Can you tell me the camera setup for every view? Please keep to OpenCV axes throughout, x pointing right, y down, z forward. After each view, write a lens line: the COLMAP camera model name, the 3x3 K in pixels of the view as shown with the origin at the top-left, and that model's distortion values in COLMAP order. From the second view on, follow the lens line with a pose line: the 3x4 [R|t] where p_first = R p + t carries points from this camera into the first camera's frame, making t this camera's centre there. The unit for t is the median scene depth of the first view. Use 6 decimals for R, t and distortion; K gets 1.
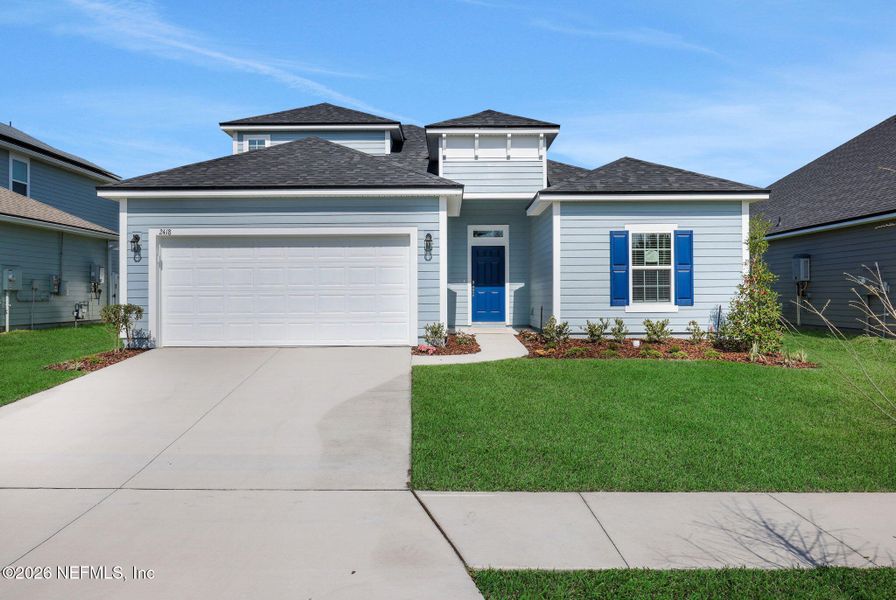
lens RADIAL K [[405.5, 0, 449.3], [0, 405.5, 278.8], [0, 0, 1]] dist [-0.000748, -0.000053]
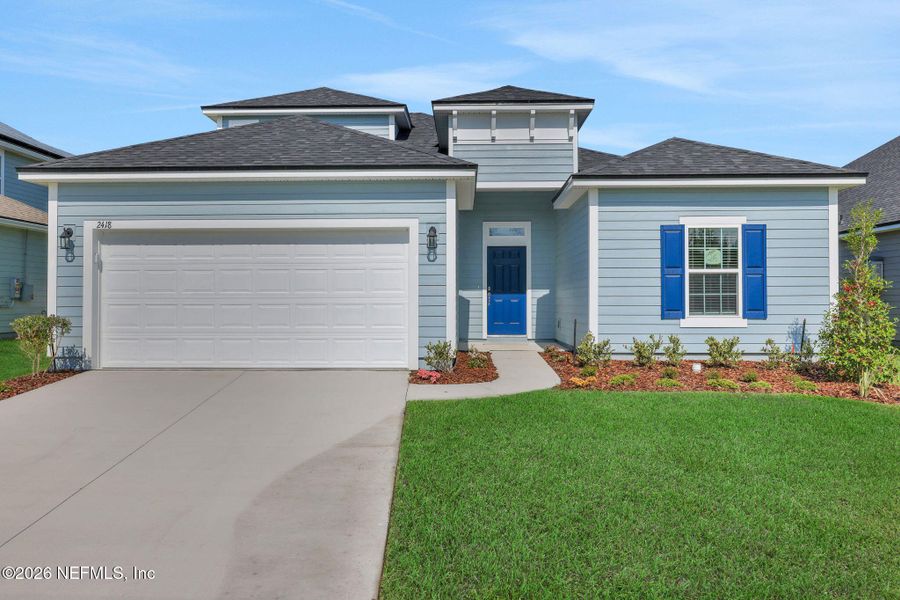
lens RADIAL K [[407.4, 0, 451.3], [0, 407.4, 278.7], [0, 0, 1]] dist [-0.000748, -0.000053]
pose [[0.999422, 0.003097, -0.033843, 0.011149], [-0.003500, 0.999924, -0.011850, -0.001455], [0.033804, 0.011962, 0.999357, 0.185332]]
